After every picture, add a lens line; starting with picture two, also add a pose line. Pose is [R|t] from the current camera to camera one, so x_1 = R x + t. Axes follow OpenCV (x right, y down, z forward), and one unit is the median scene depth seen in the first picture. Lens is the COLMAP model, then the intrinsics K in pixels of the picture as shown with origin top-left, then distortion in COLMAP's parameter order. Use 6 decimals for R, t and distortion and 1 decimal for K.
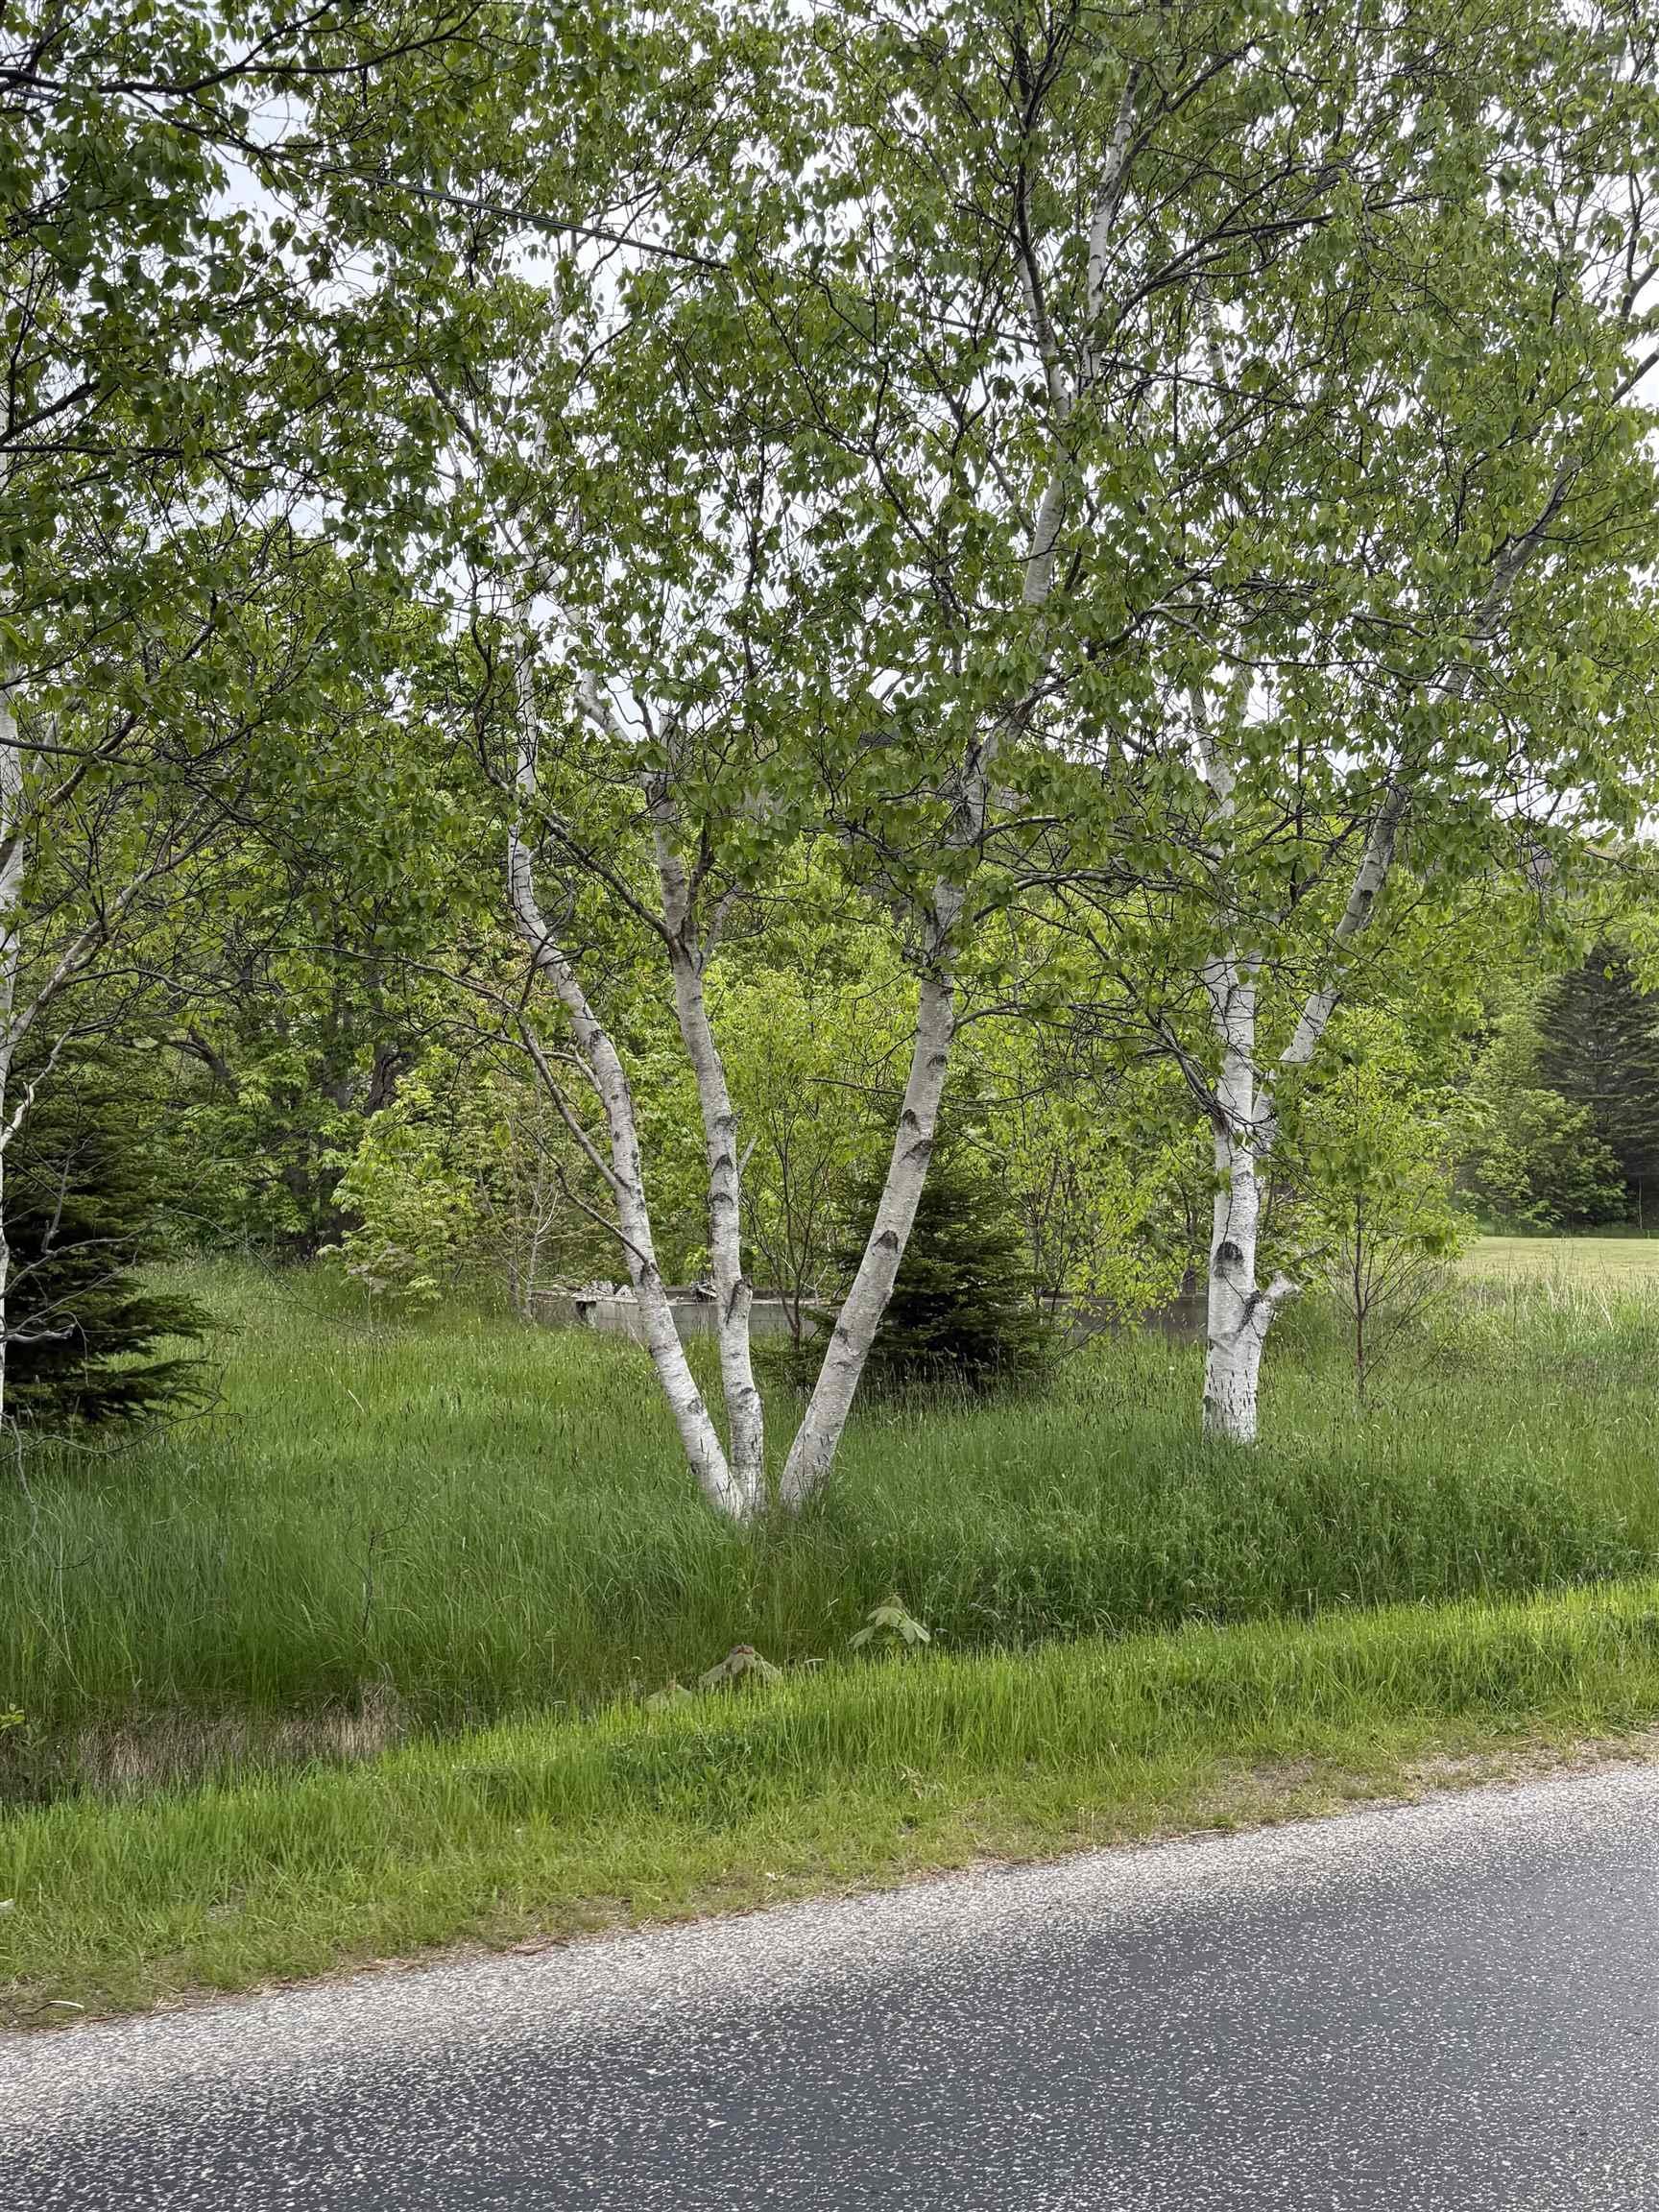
lens RADIAL K [[1986.6, 0, 829.5], [0, 1986.6, 1106.0], [0, 0, 1]] dist [0.015092, 0.006229]
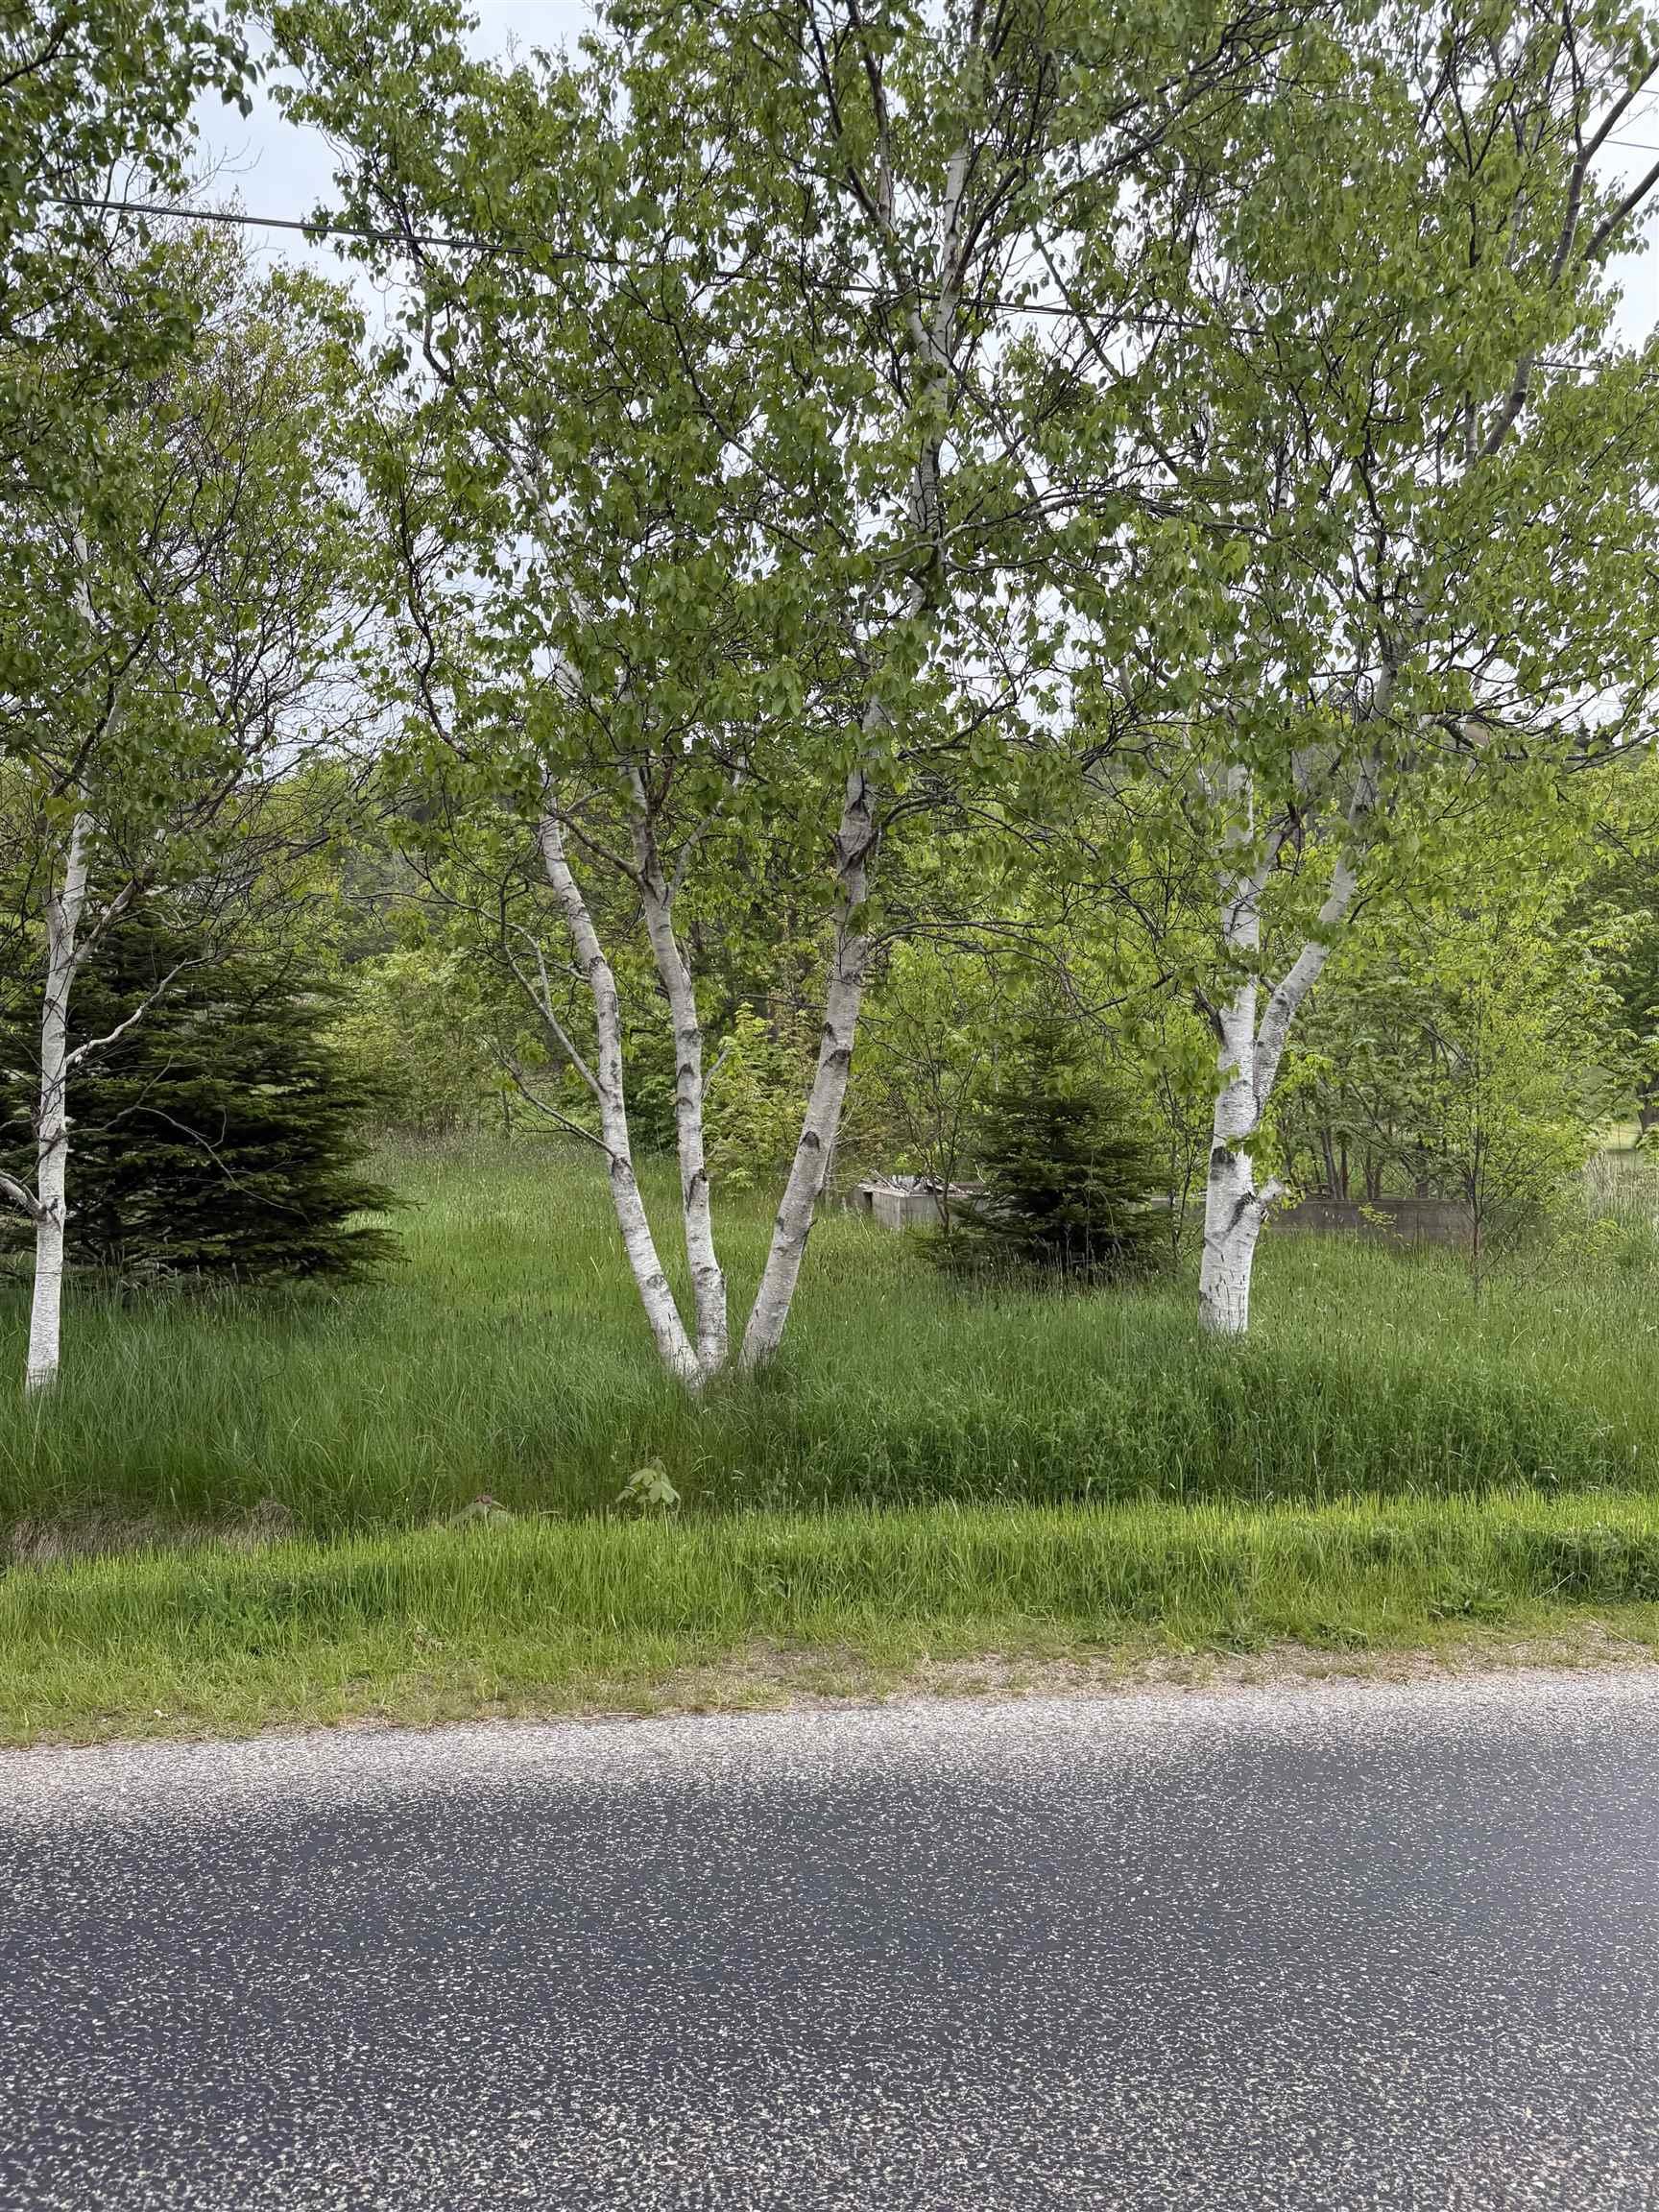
lens RADIAL K [[1631.4, 0, 829.5], [0, 1631.4, 1106.0], [0, 0, 1]] dist [-0.003568, -0.001992]
pose [[0.960538, 0.006431, -0.278076, 0.286284], [0.005798, 0.999052, 0.043136, 0.008947], [0.278090, -0.043046, 0.959590, 0.123284]]
